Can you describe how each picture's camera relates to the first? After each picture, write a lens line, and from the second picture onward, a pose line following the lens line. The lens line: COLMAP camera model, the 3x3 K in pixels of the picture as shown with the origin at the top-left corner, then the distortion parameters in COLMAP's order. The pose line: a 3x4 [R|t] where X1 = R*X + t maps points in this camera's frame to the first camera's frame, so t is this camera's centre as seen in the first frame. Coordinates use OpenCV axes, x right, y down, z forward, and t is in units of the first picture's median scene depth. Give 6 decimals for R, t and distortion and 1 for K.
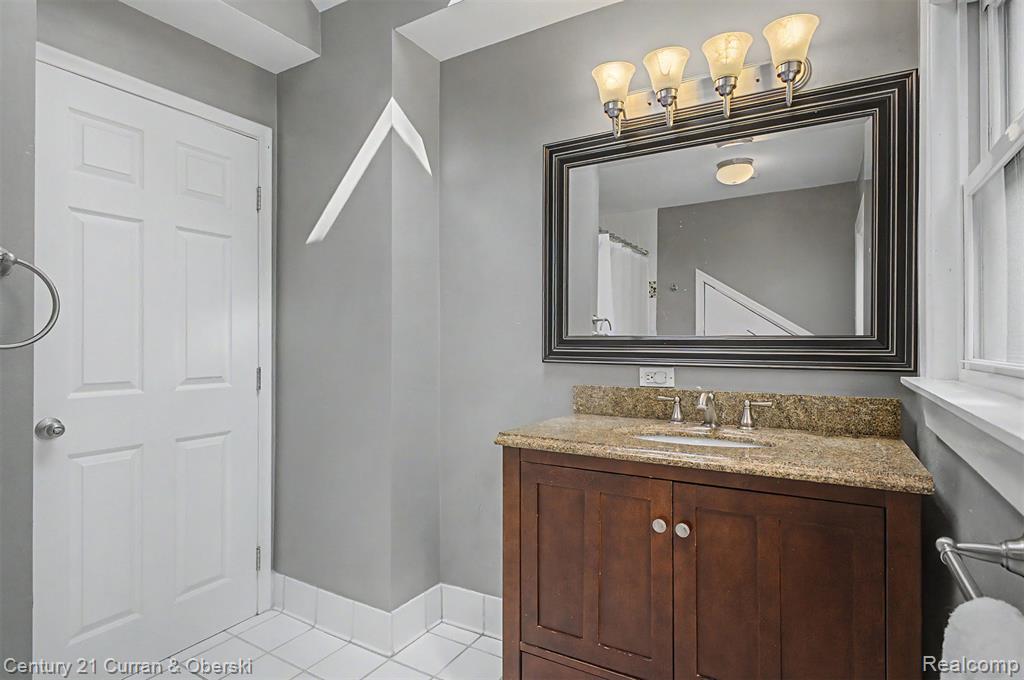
lens RADIAL K [[531.8, 0, 513.2], [0, 531.8, 344.0], [0, 0, 1]] dist [0.008511, -0.001868]
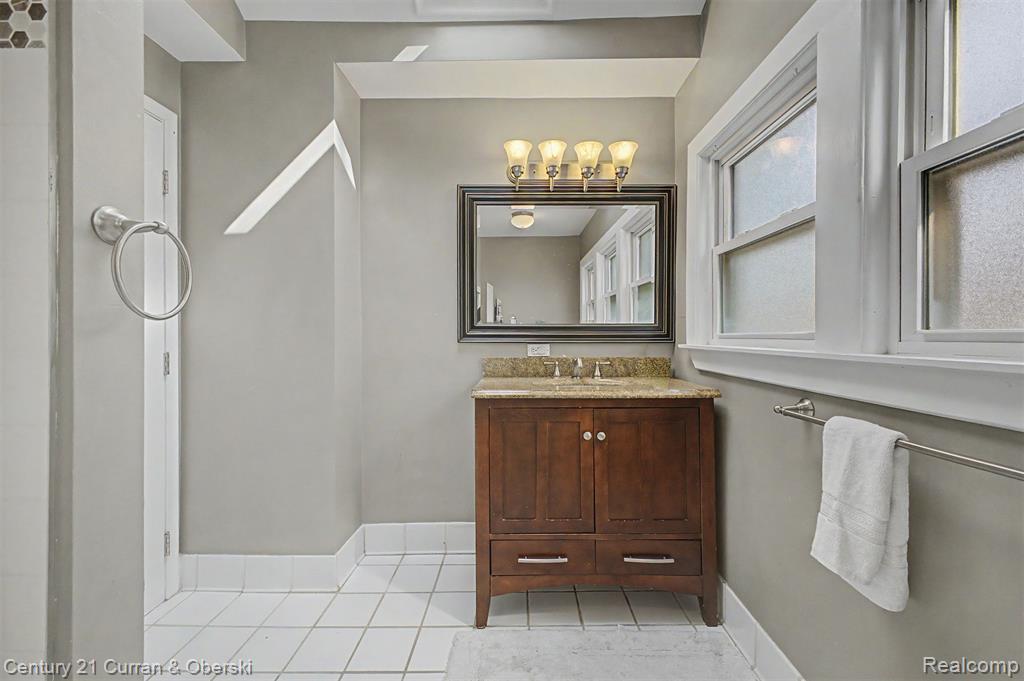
lens RADIAL K [[406.0, 0, 512.3], [0, 406.0, 338.0], [0, 0, 1]] dist [0.015050, -0.002626]
pose [[0.866274, -0.004461, 0.499550, -0.380005], [0.003927, 0.999990, 0.002119, 0.023453], [-0.499555, 0.000126, 0.866282, 0.016460]]
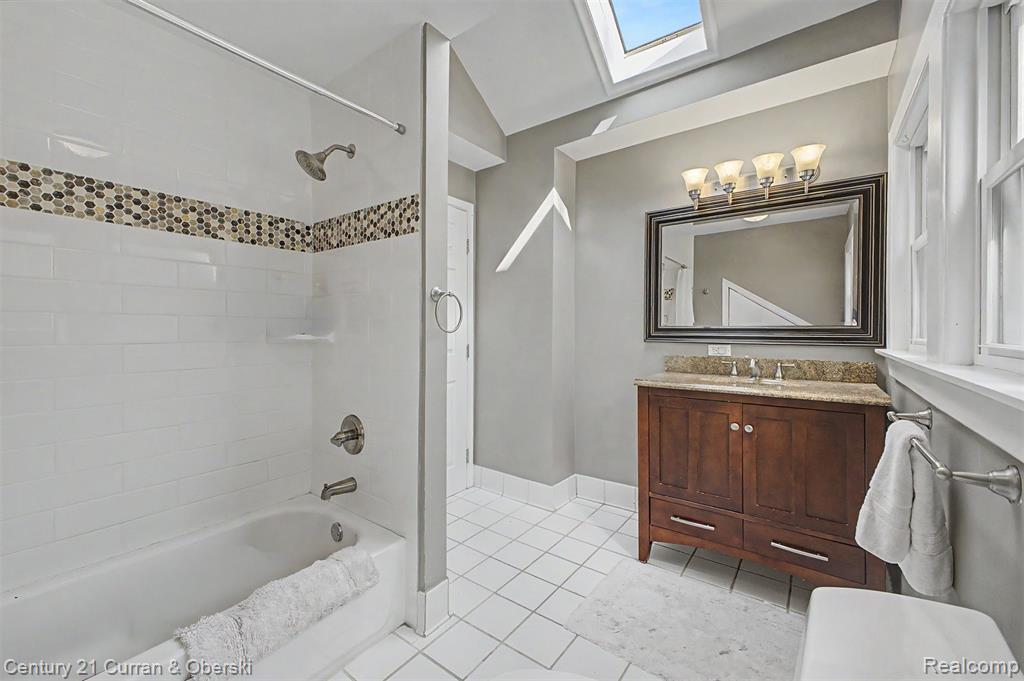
lens RADIAL K [[406.0, 0, 513.4], [0, 406.0, 333.0], [0, 0, 1]] dist [0.015050, -0.002626]
pose [[0.994314, 0.001122, -0.106477, -0.242363], [-0.000739, 0.999993, 0.003632, 0.002400], [0.106481, -0.003532, 0.994308, -0.359243]]
